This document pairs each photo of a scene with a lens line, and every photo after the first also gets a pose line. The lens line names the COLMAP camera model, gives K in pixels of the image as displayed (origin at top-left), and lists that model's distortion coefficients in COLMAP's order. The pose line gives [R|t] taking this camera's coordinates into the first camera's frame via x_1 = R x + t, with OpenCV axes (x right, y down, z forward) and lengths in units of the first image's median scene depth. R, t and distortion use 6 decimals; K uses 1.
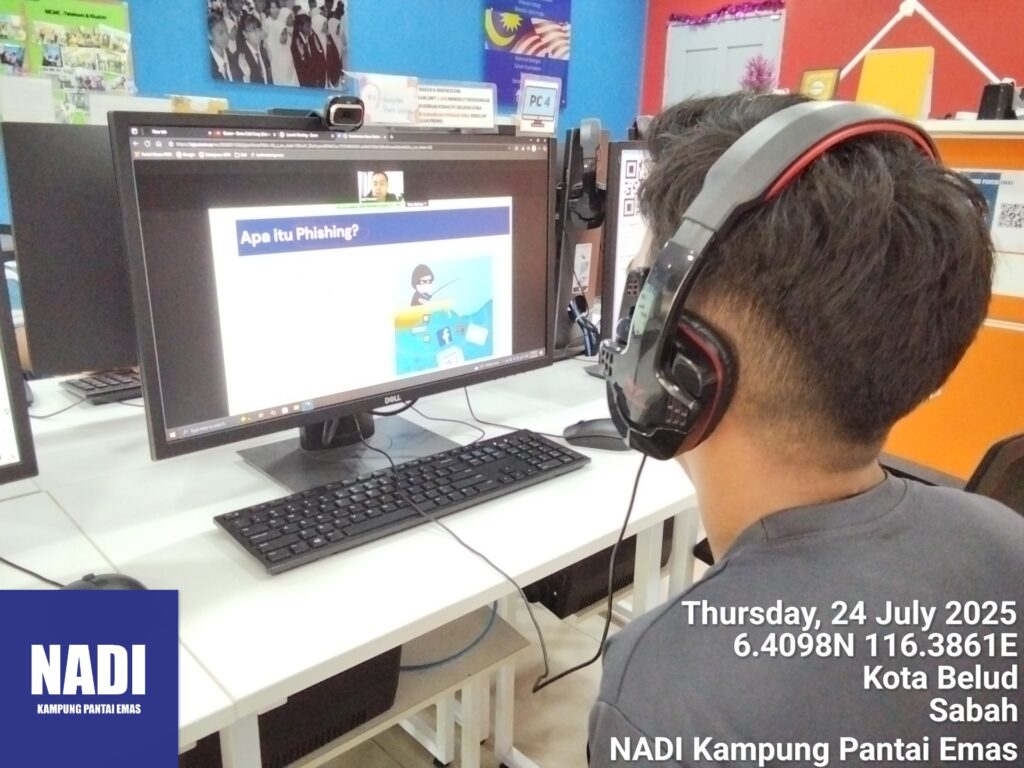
lens RADIAL K [[802.4, 0, 512.0], [0, 802.4, 384.0], [0, 0, 1]] dist [0.067765, -0.103981]
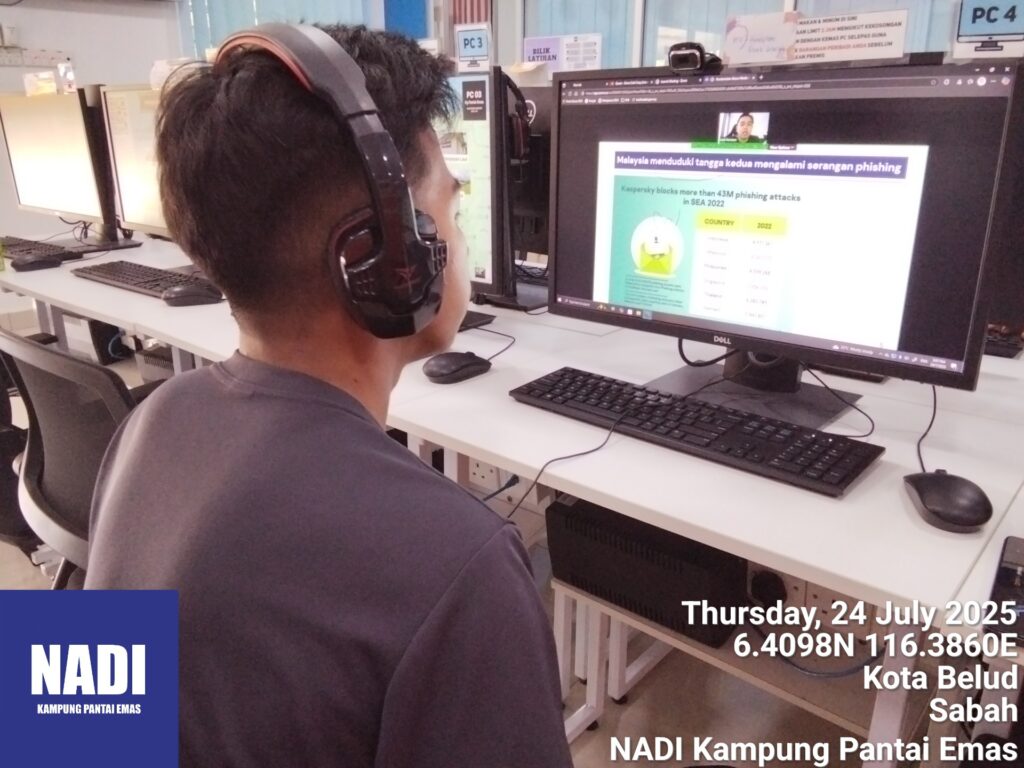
lens RADIAL K [[802.4, 0, 512.0], [0, 802.4, 384.0], [0, 0, 1]] dist [0.067765, -0.103981]
pose [[0.108935, 0.301211, -0.947315, 0.876323], [-0.272851, 0.925444, 0.262881, -0.136063], [0.955869, 0.229839, 0.182999, 0.614681]]
